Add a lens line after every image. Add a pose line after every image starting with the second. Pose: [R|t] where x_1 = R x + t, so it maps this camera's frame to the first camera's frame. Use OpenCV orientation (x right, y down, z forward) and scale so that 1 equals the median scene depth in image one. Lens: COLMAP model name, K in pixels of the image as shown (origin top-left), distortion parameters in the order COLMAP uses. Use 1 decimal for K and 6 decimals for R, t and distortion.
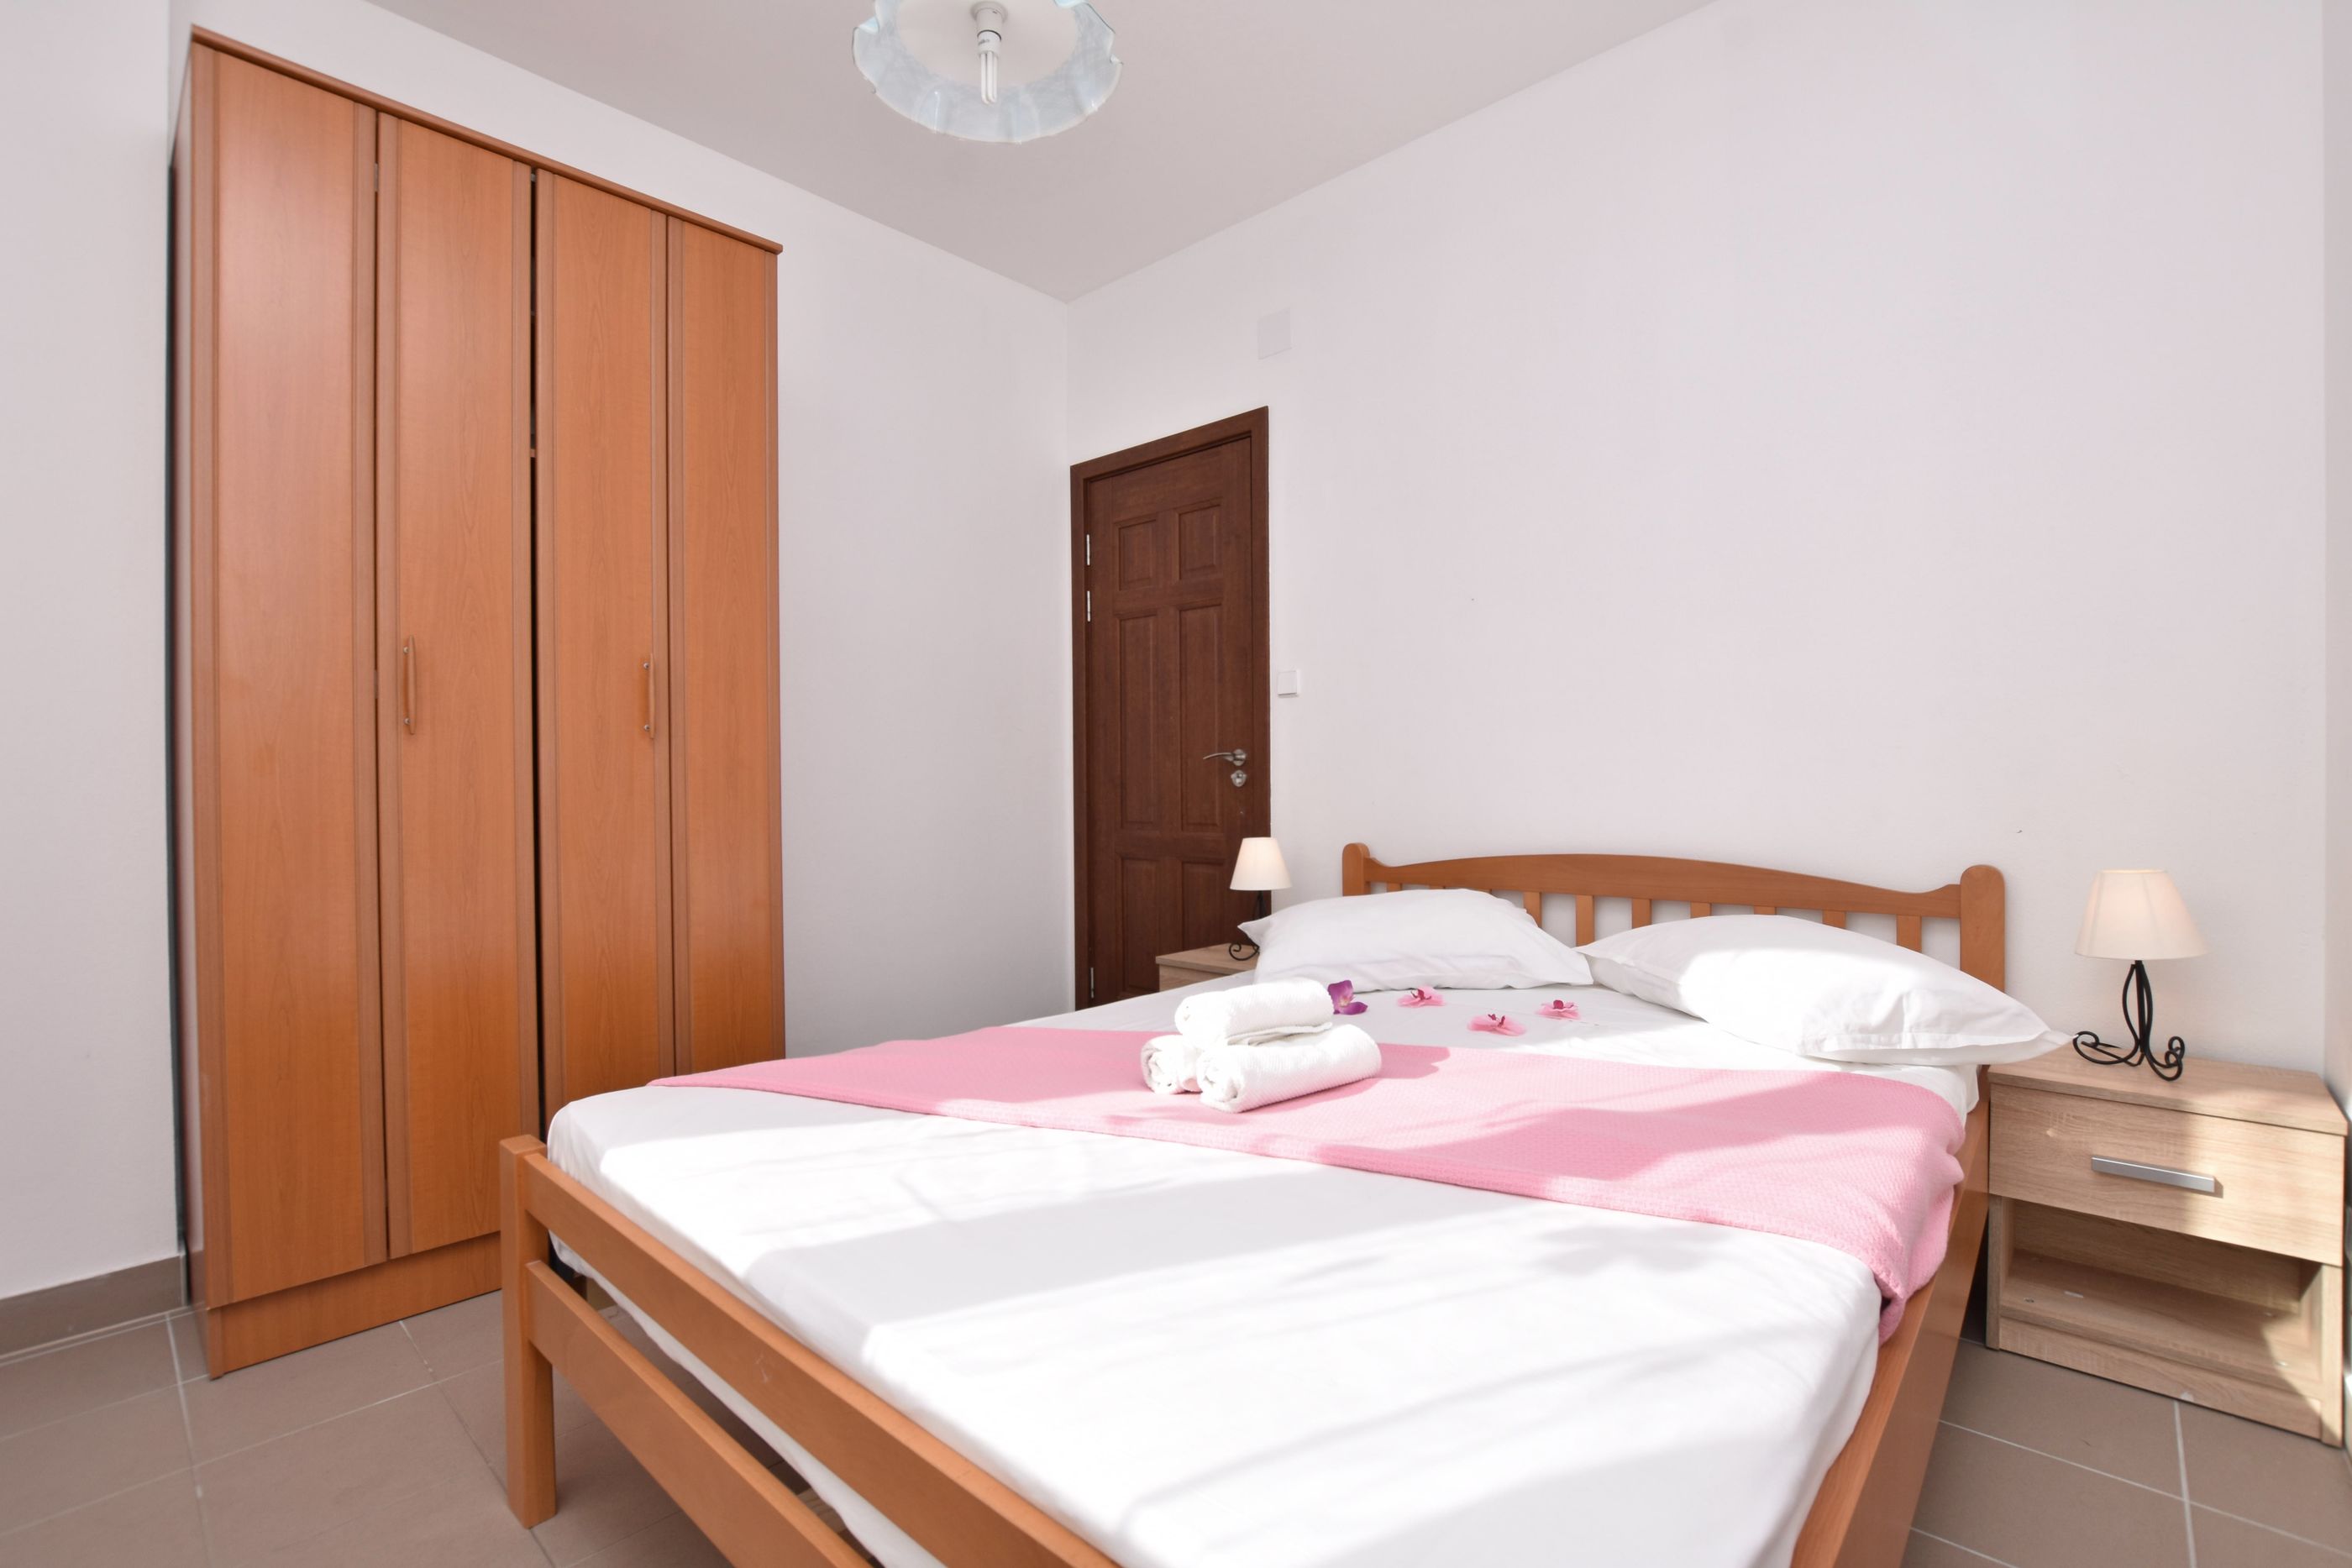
lens RADIAL K [[1107.3, 0, 1169.3], [0, 1107.3, 816.7], [0, 0, 1]] dist [-0.025472, -0.000775]
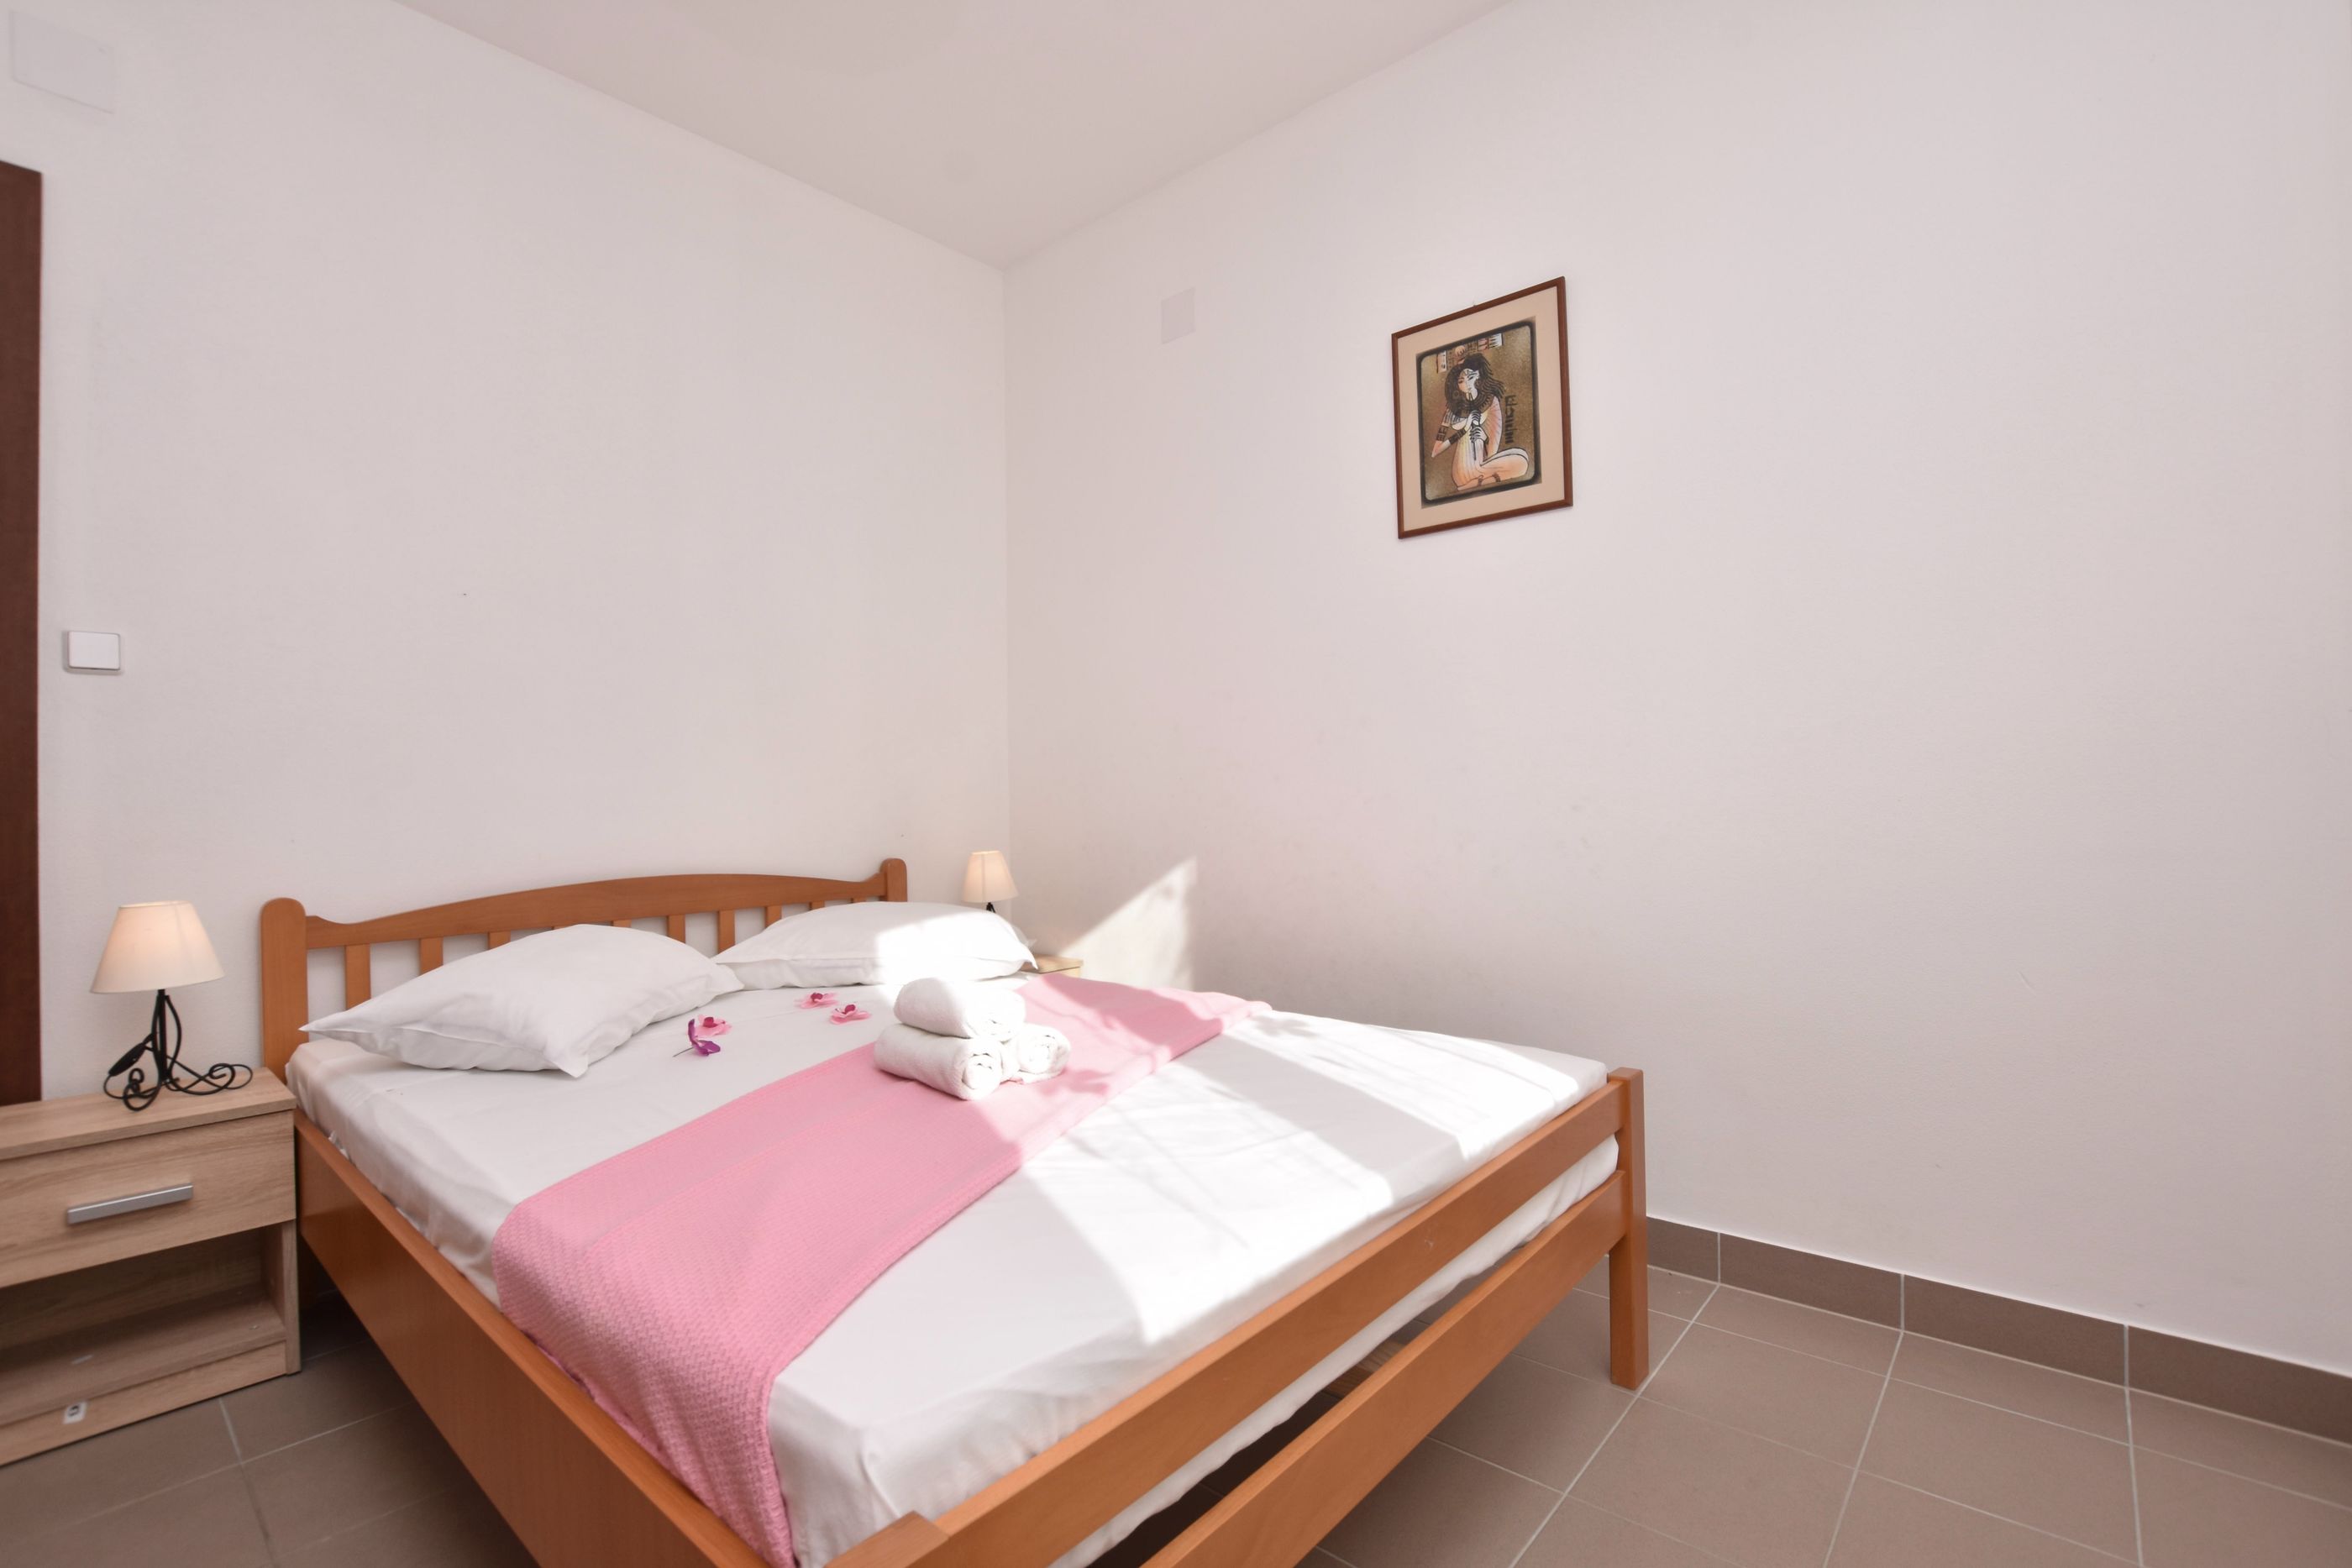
lens RADIAL K [[1037.6, 0, 1175.6], [0, 1037.6, 790.8], [0, 0, 1]] dist [-0.025793, -0.000143]
pose [[-0.040721, 0.006427, 0.999150, -0.690700], [0.049256, 0.998776, -0.004417, -0.021346], [-0.997956, 0.049035, -0.040988, 0.569038]]
